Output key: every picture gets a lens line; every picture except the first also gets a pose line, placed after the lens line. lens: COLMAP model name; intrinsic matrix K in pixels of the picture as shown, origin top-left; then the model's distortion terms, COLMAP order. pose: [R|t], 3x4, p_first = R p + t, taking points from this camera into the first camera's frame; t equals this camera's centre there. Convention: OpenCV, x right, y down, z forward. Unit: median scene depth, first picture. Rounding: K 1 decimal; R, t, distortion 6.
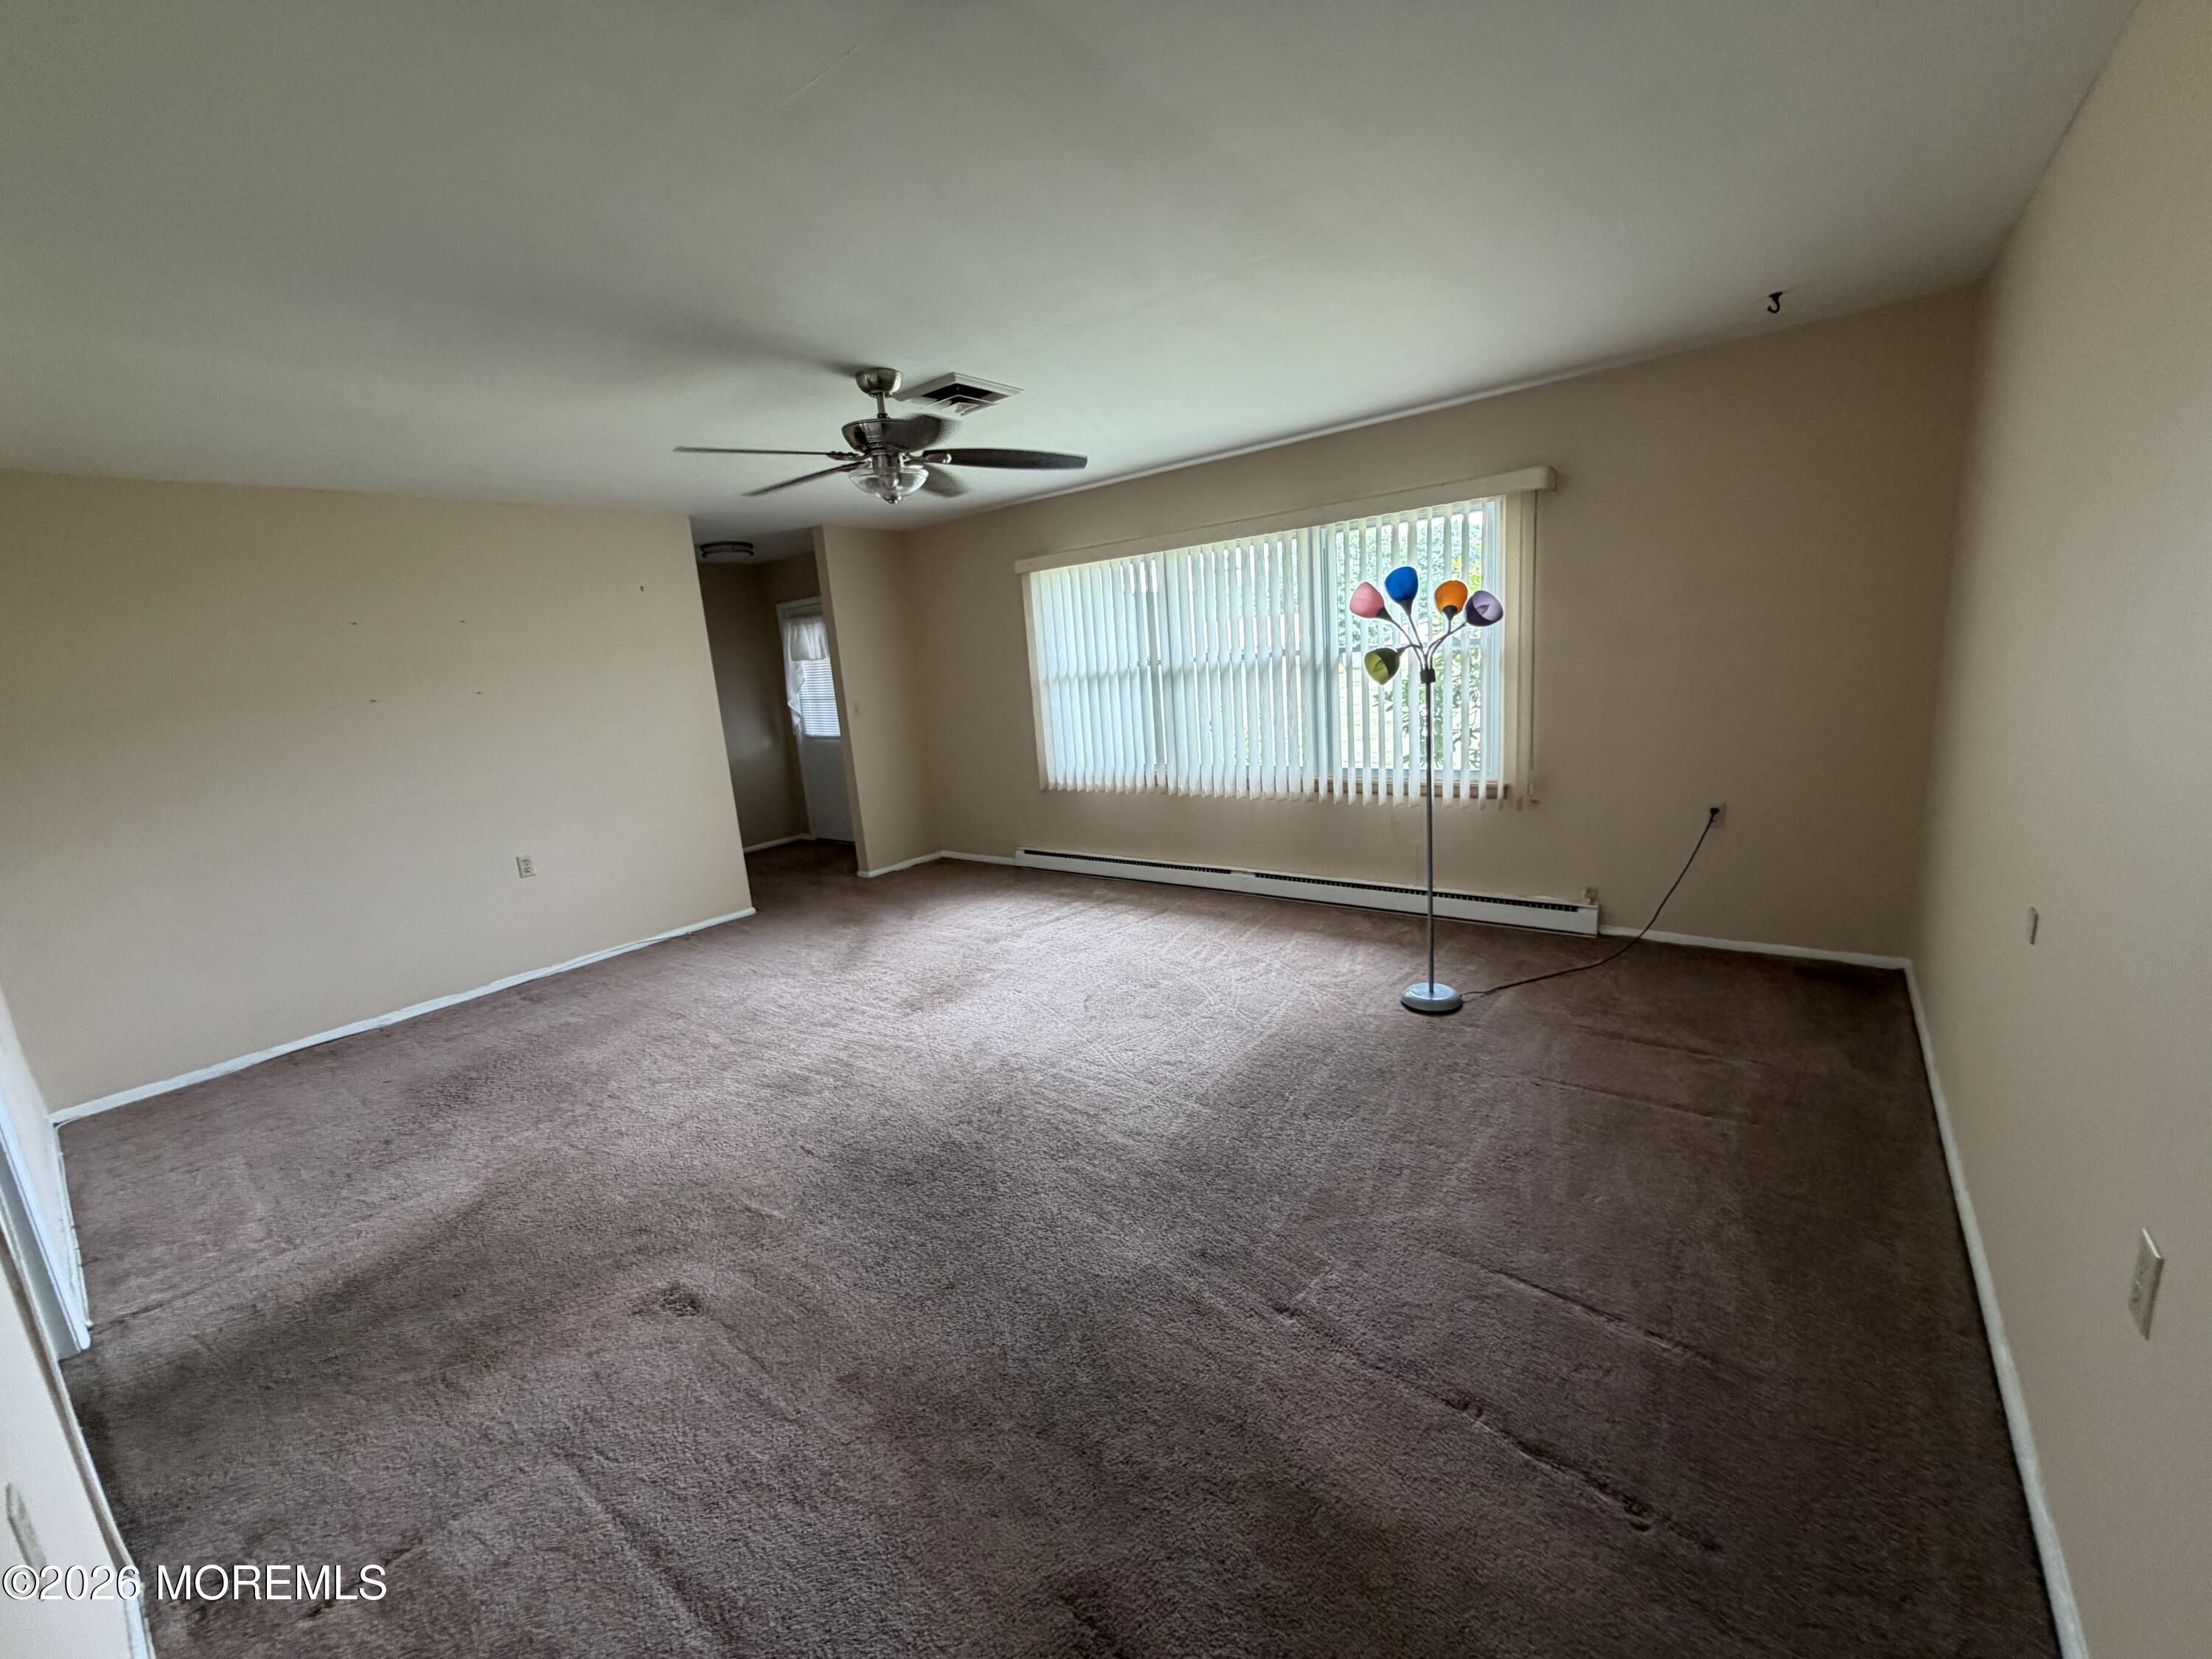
lens RADIAL K [[879.8, 0, 1097.4], [0, 879.8, 830.6], [0, 0, 1]] dist [-0.000591, -0.000137]
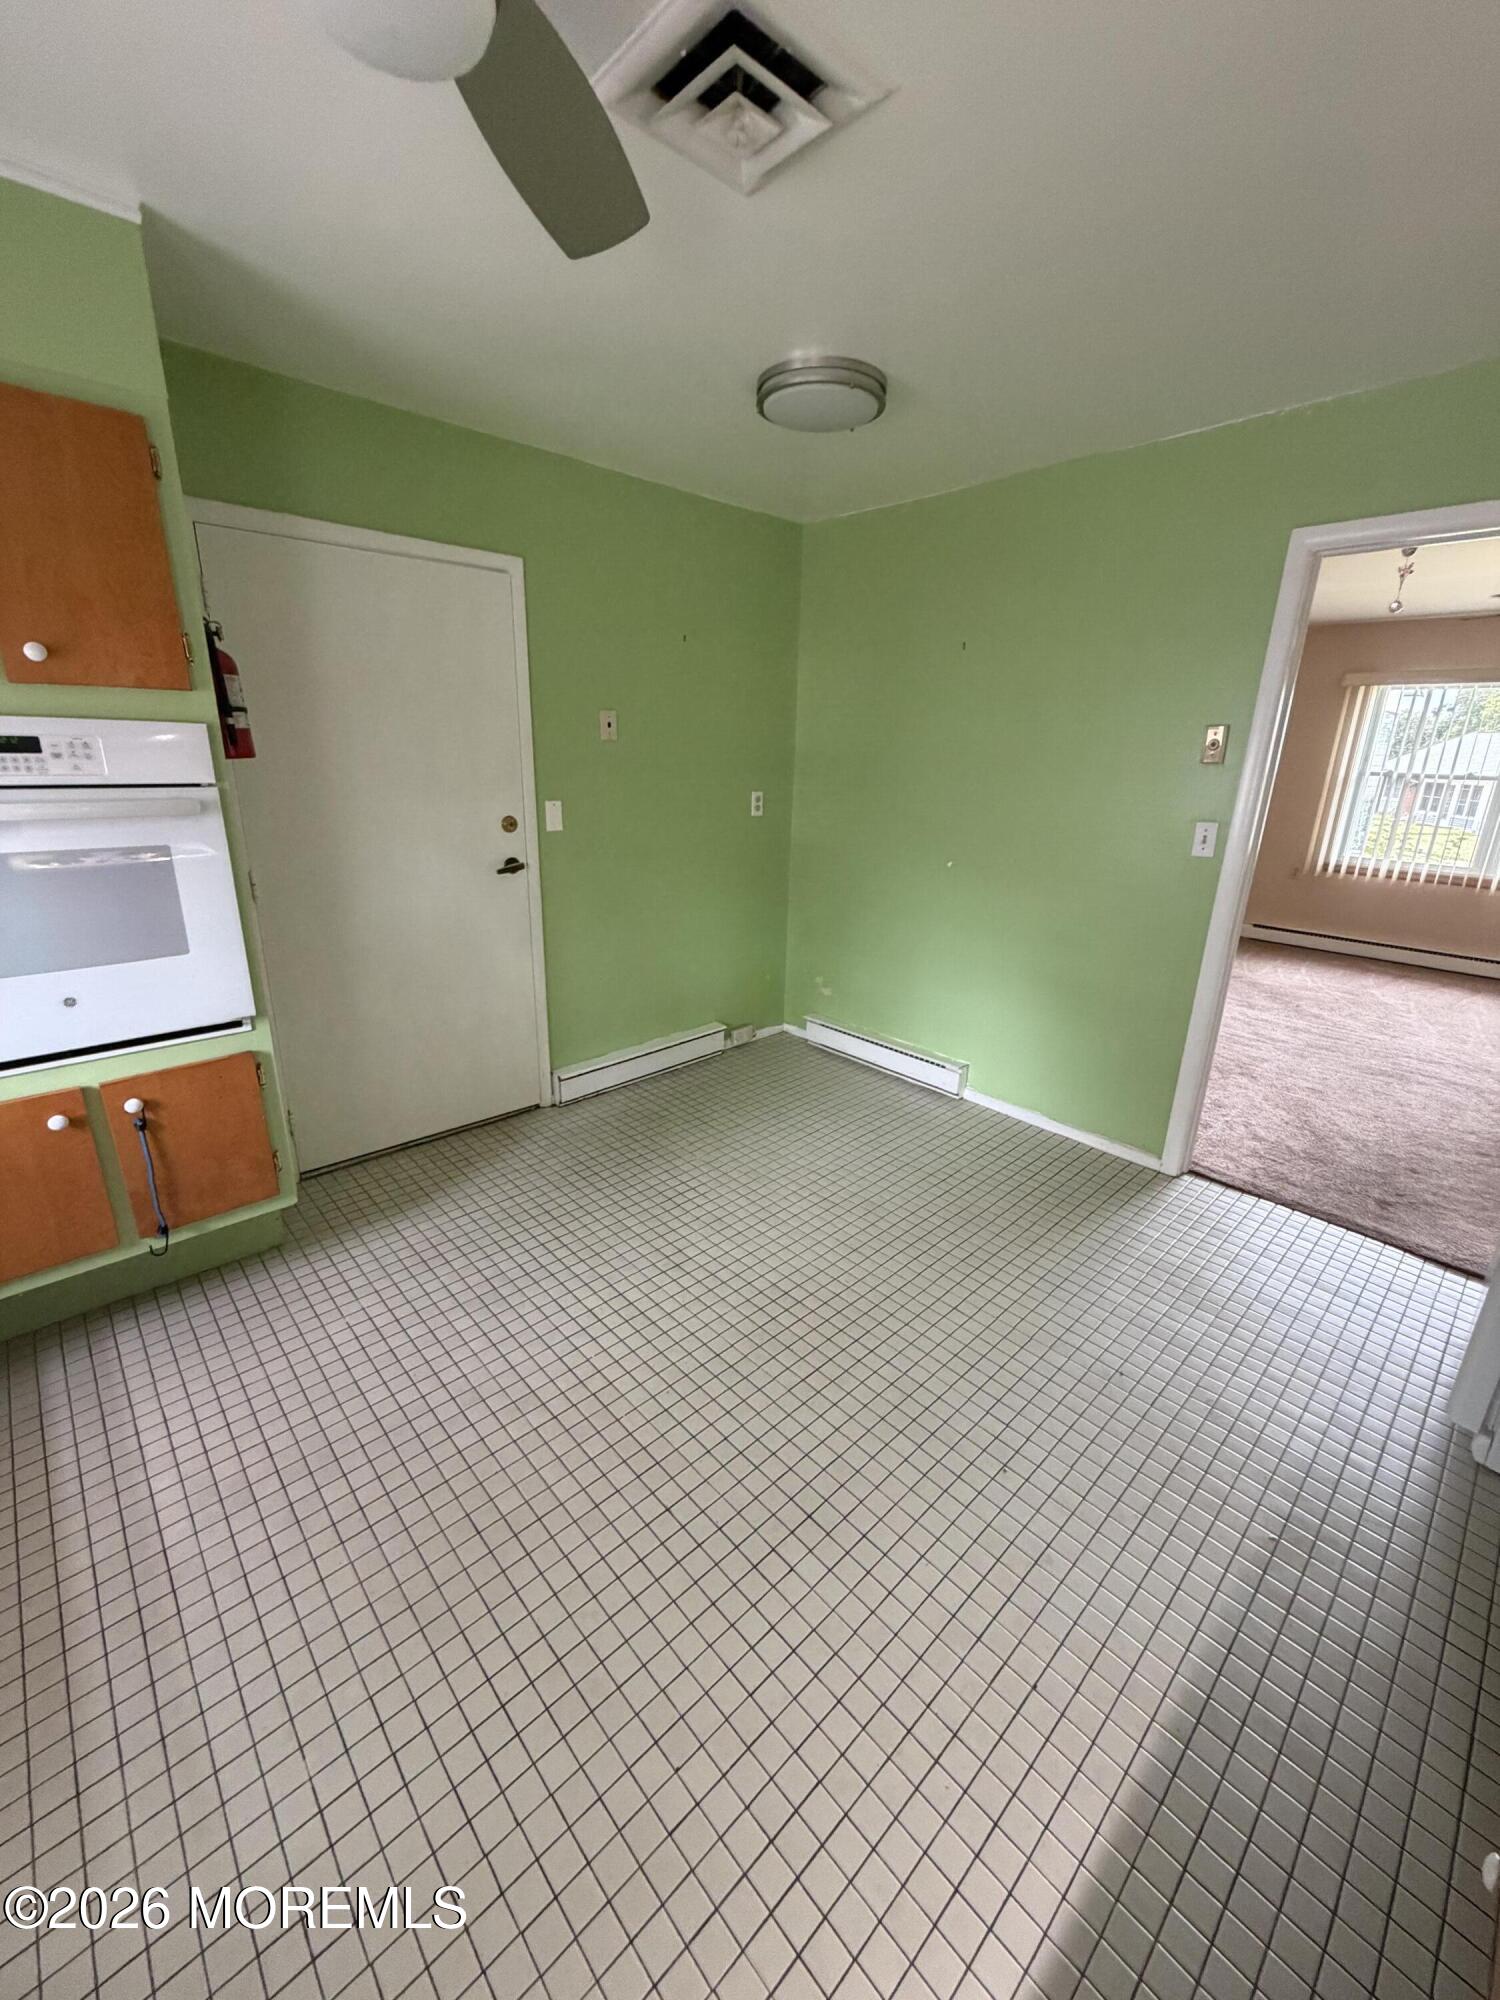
lens RADIAL K [[795.4, 0, 746.8], [0, 795.4, 993.8], [0, 0, 1]] dist [-0.000591, -0.000137]
pose [[0.981906, 0.147040, -0.119333, -0.830439], [-0.133516, 0.984423, 0.114386, 0.111726], [0.134294, -0.096383, 0.986243, -0.212808]]
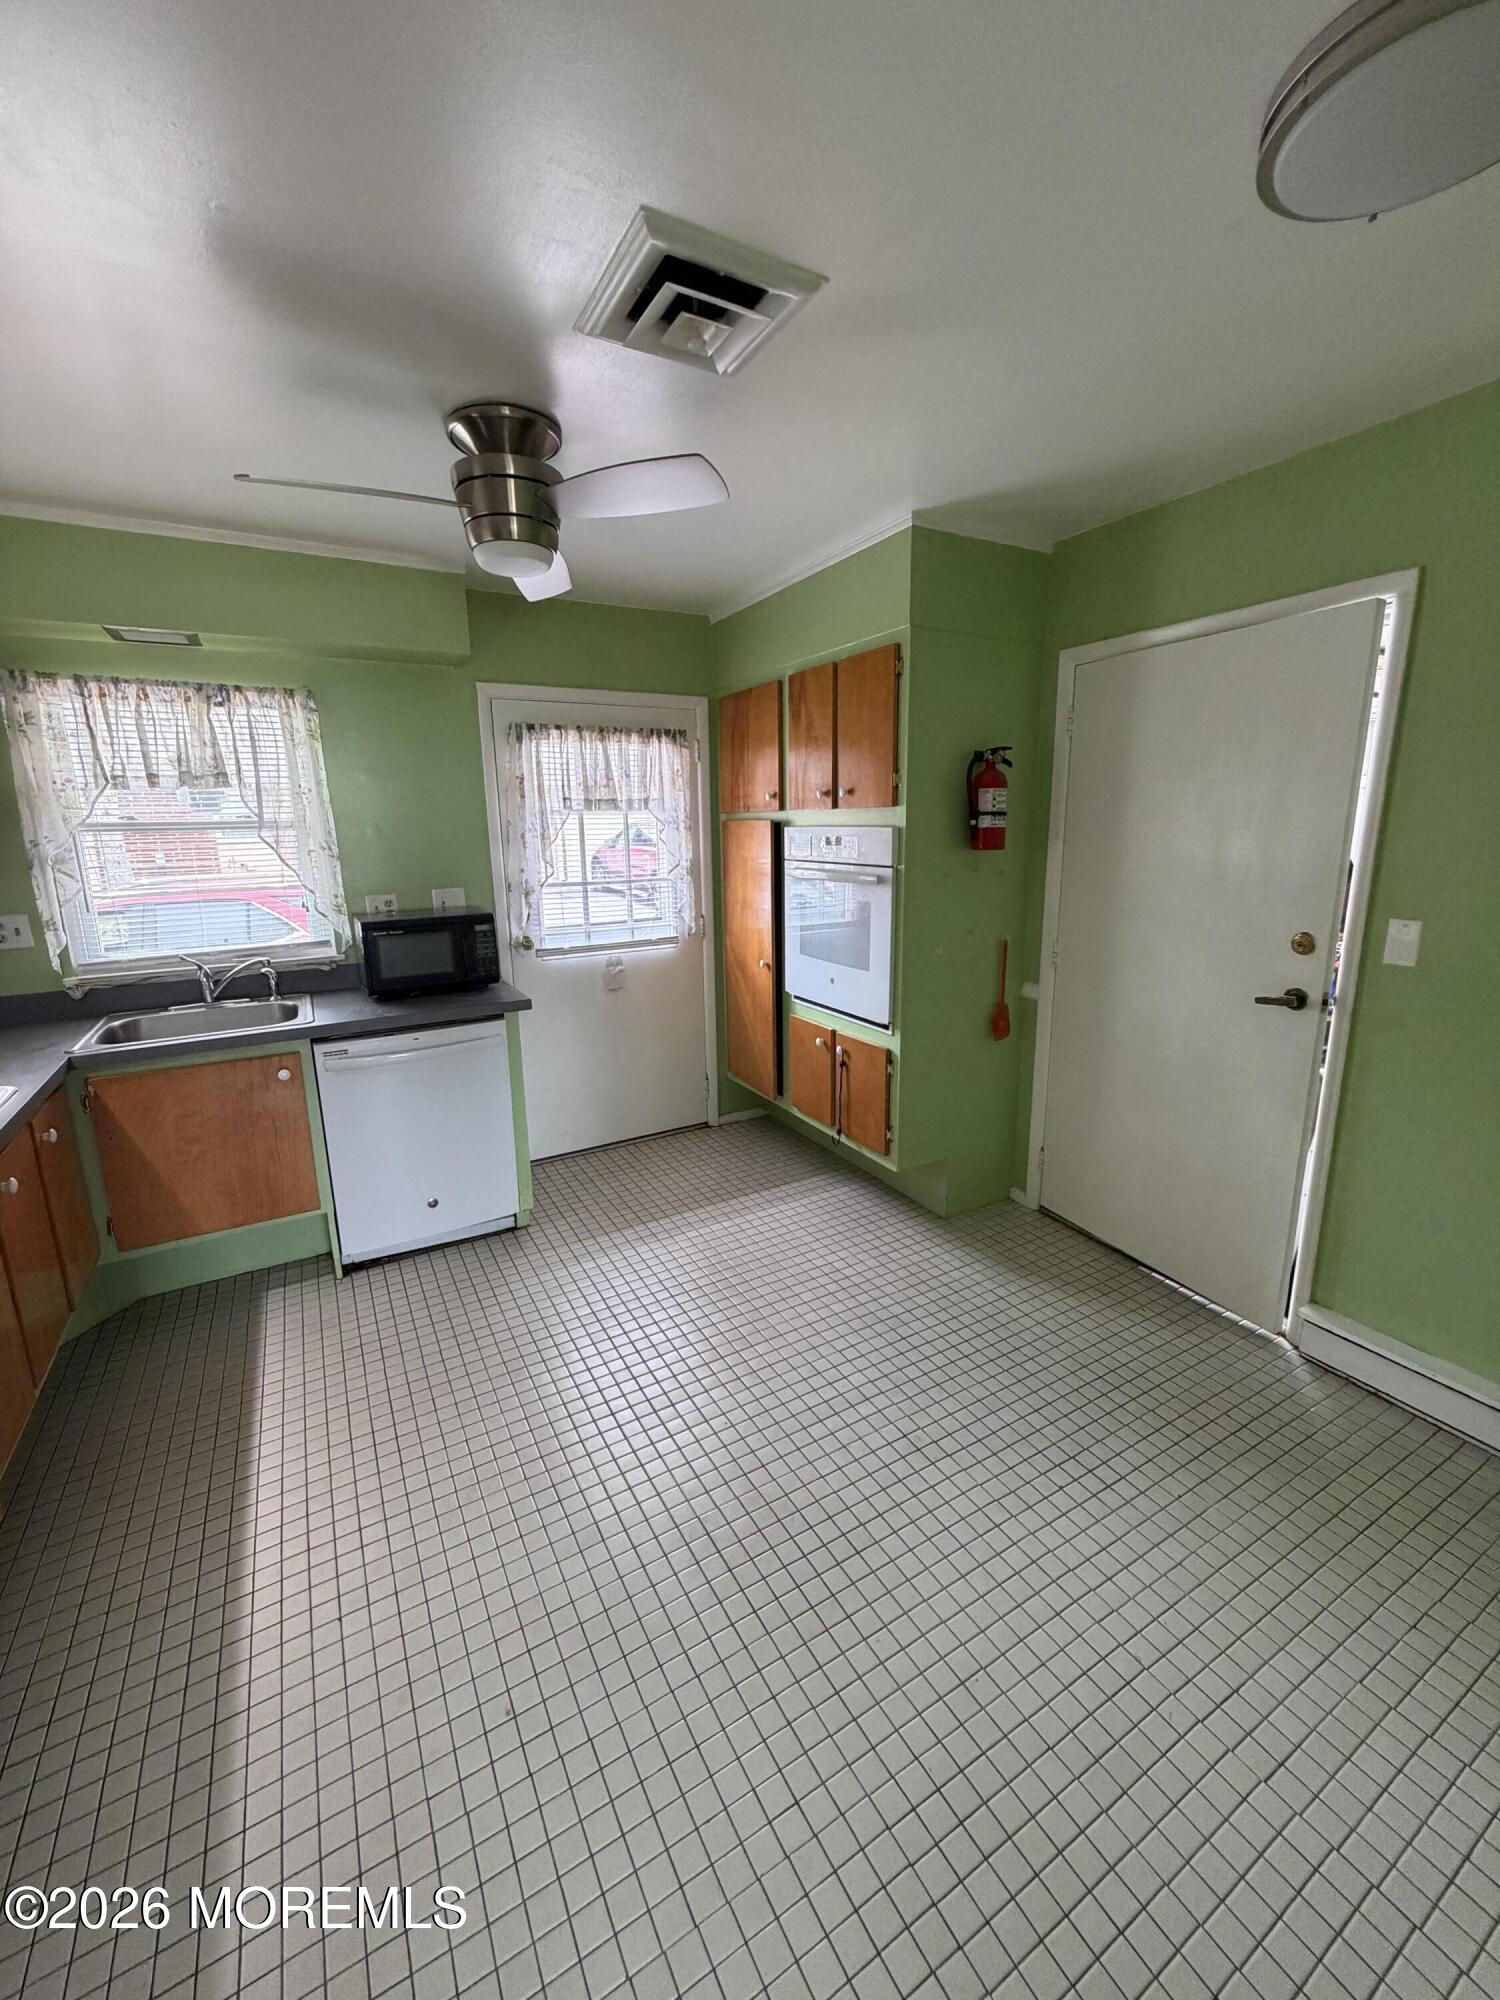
lens RADIAL K [[795.4, 0, 746.8], [0, 795.4, 993.8], [0, 0, 1]] dist [-0.000591, -0.000137]
pose [[-0.375605, 0.283427, -0.882378, -0.565149], [-0.140228, 0.923748, 0.356407, -0.017966], [0.916110, 0.257602, -0.307219, 0.258504]]
